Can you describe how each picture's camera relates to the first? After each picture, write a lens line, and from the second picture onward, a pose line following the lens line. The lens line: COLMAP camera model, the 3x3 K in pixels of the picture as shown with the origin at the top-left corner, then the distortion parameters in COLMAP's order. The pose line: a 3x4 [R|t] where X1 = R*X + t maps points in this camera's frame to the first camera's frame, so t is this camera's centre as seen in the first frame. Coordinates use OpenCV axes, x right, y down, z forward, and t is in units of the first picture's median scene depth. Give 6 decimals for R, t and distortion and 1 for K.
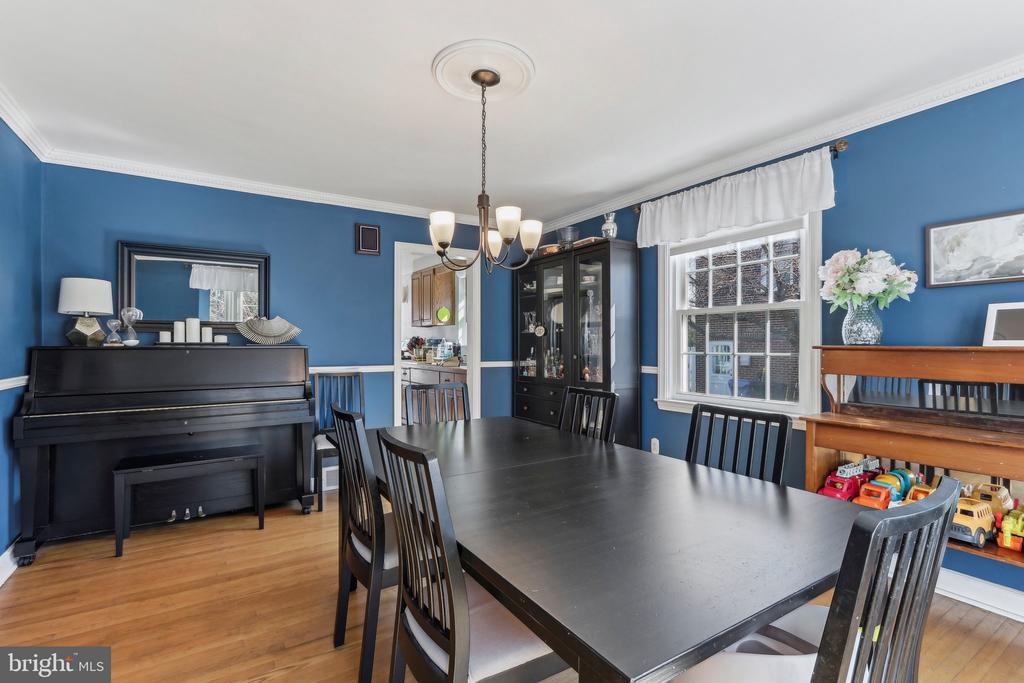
lens RADIAL K [[471.6, 0, 512.0], [0, 471.6, 341.5], [0, 0, 1]] dist [-0.001237, 0.000097]
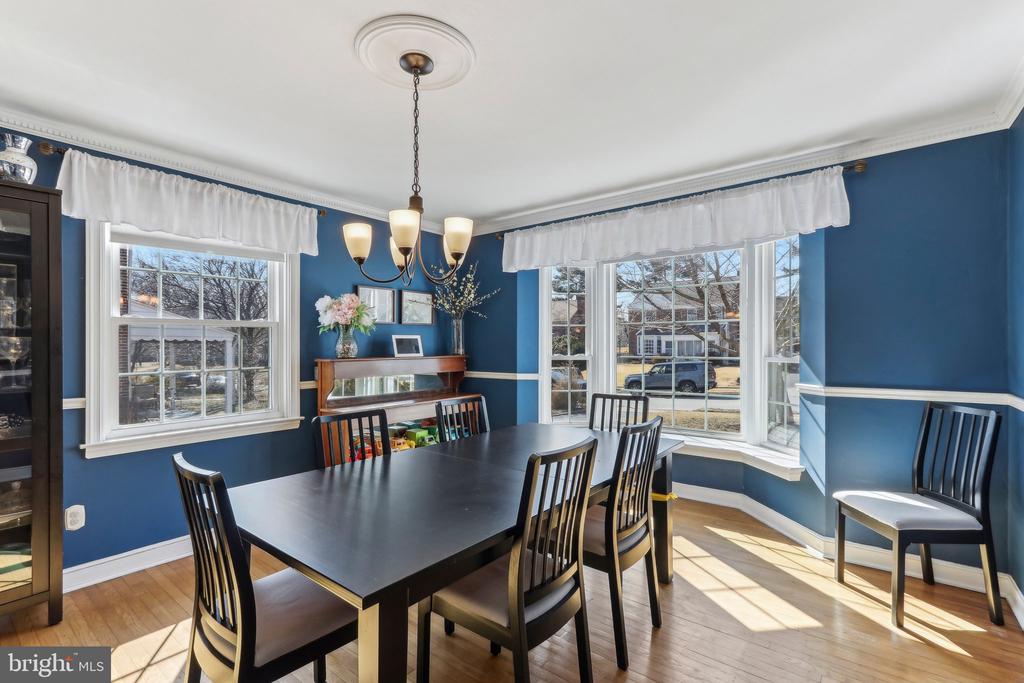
lens RADIAL K [[473.8, 0, 512.0], [0, 473.8, 341.5], [0, 0, 1]] dist [-0.000101, 0.000014]
pose [[-0.321688, 0.003768, 0.946838, -0.646769], [-0.000892, 0.999990, -0.004283, -0.029751], [-0.946845, -0.002222, -0.321682, 0.765666]]
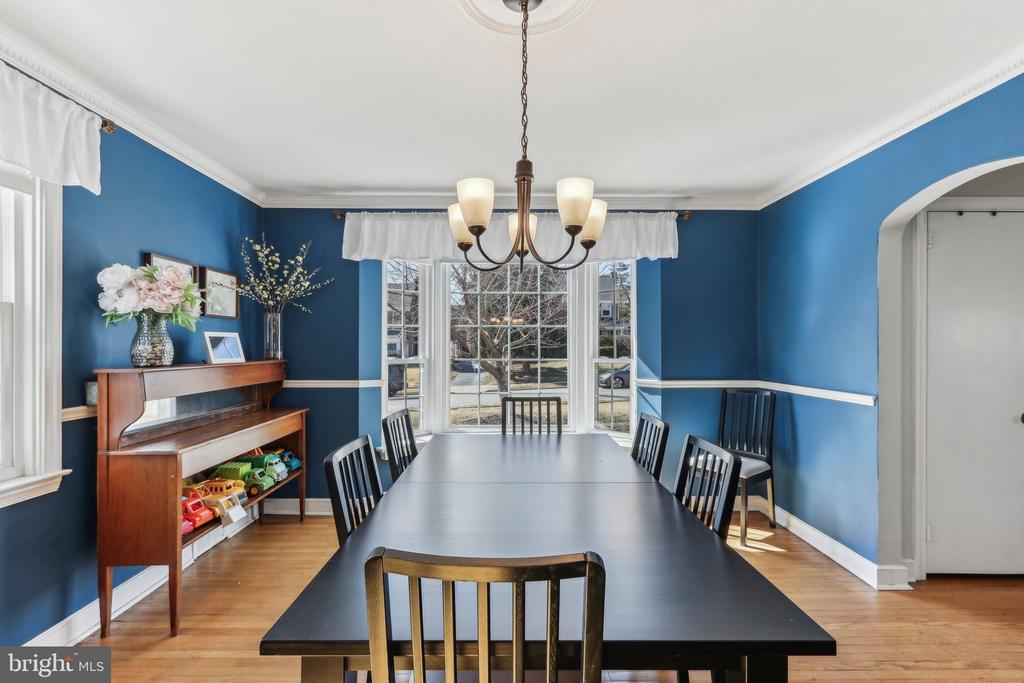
lens RADIAL K [[472.7, 0, 510.3], [0, 472.7, 346.1], [0, 0, 1]] dist [-0.002656, -0.000307]
pose [[-0.848510, -0.005326, 0.529153, -0.276974], [-0.007405, 0.999971, -0.001811, -0.028001], [-0.529128, -0.005455, -0.848525, 1.100180]]
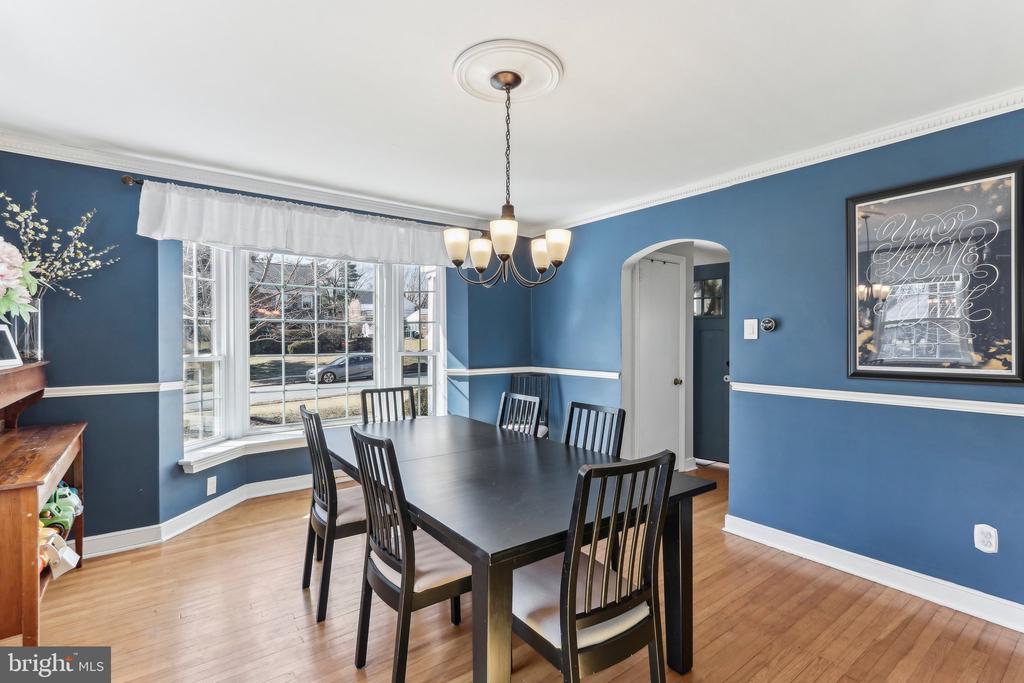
lens RADIAL K [[471.6, 0, 512.0], [0, 471.6, 341.5], [0, 0, 1]] dist [-0.001237, 0.000097]
pose [[-0.997636, -0.003815, -0.068611, -0.003435], [-0.003796, 0.999993, -0.000395, -0.030435], [0.068612, -0.000133, -0.997643, 1.328428]]
